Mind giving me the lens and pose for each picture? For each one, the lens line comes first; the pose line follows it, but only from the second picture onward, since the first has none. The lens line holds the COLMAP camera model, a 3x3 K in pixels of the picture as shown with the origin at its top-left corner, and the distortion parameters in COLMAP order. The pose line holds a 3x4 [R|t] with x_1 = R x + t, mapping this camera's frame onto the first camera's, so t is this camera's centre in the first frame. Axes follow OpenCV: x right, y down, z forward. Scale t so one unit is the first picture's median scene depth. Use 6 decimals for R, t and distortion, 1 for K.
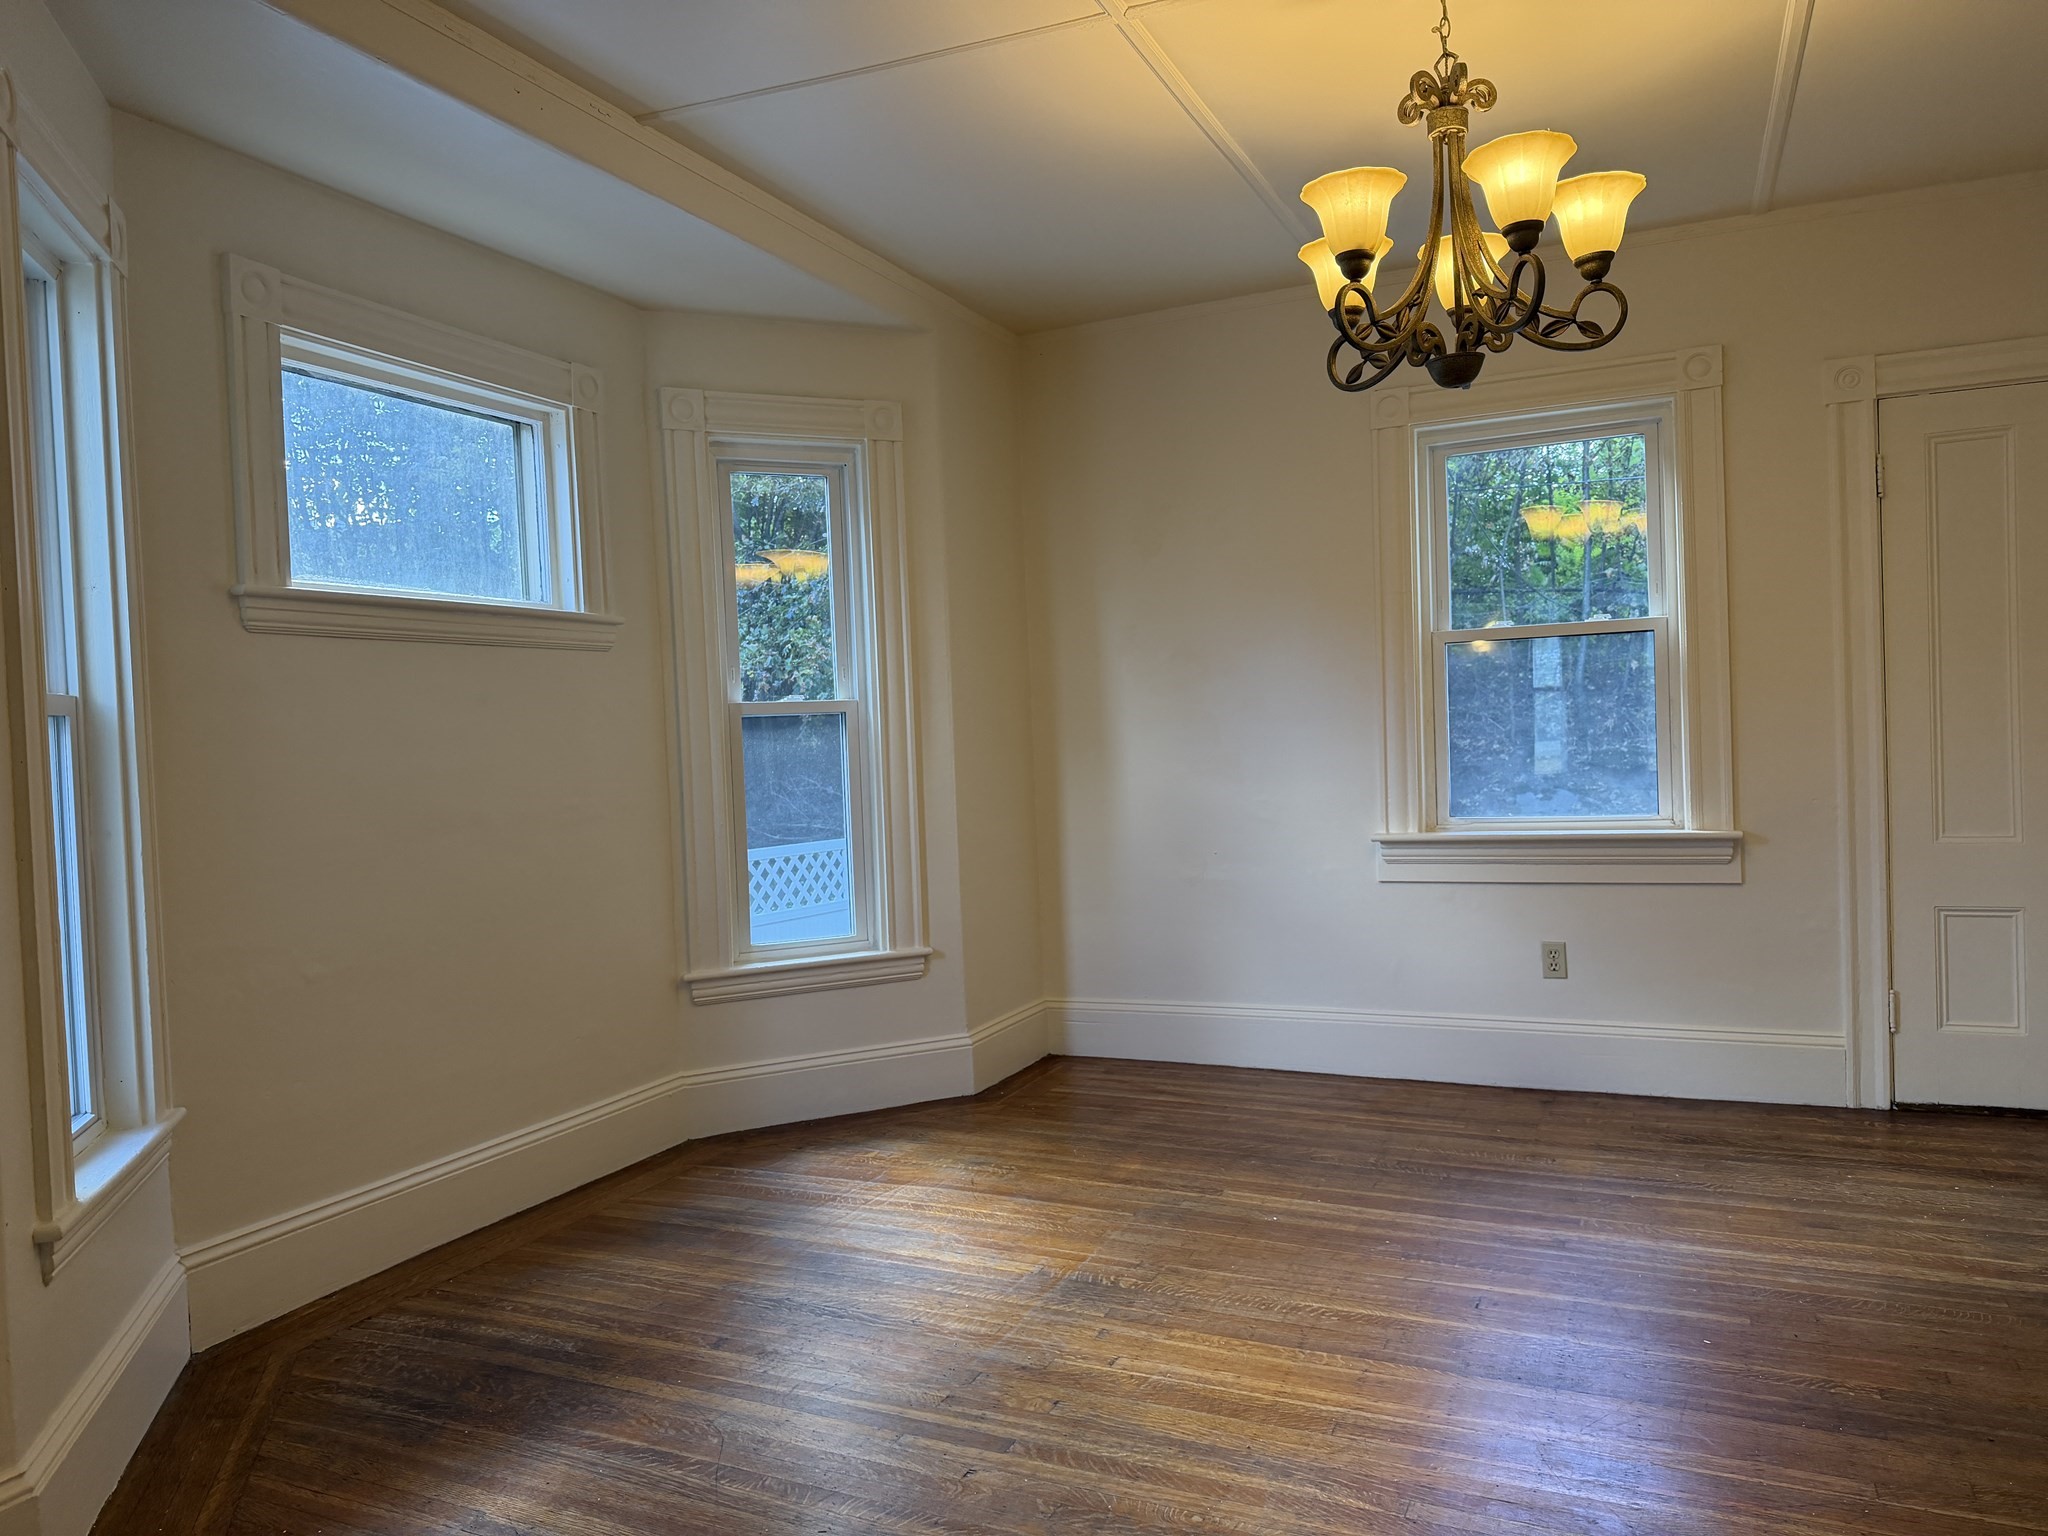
lens RADIAL K [[1409.9, 0, 1020.6], [0, 1409.9, 779.1], [0, 0, 1]] dist [0.126456, -0.173415]
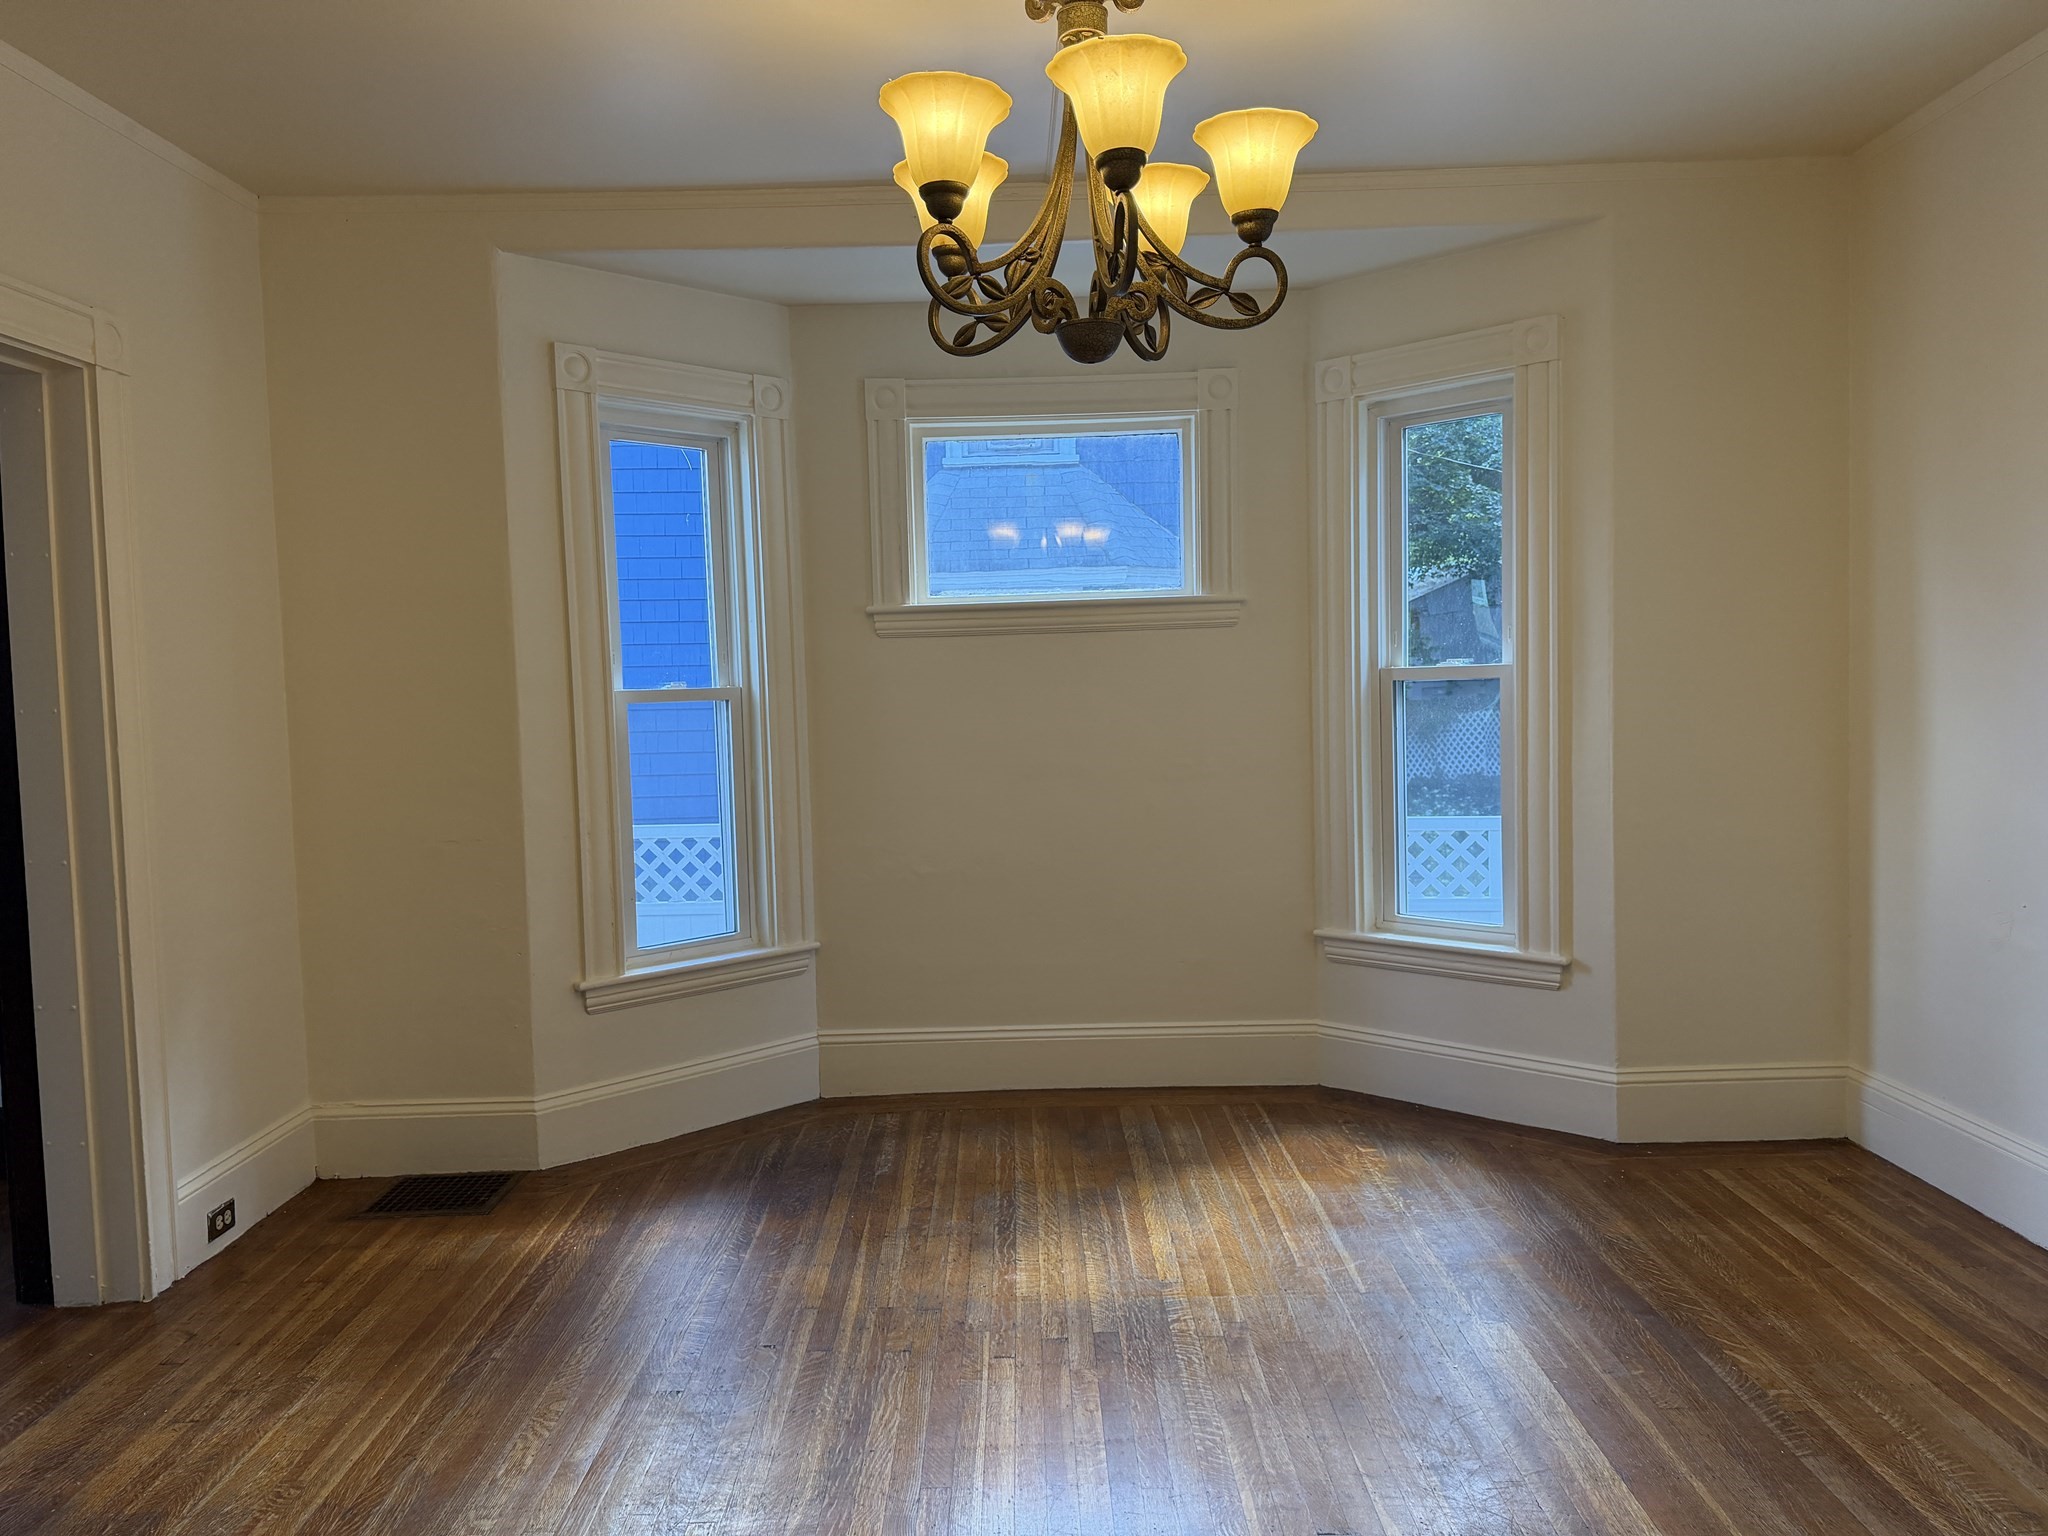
lens RADIAL K [[1409.9, 0, 1020.6], [0, 1409.9, 779.1], [0, 0, 1]] dist [0.126456, -0.173415]
pose [[0.430154, 0.091842, -0.898071, 0.656014], [-0.015847, 0.995426, 0.094208, -0.075018], [0.902616, -0.026292, 0.429642, 0.389508]]
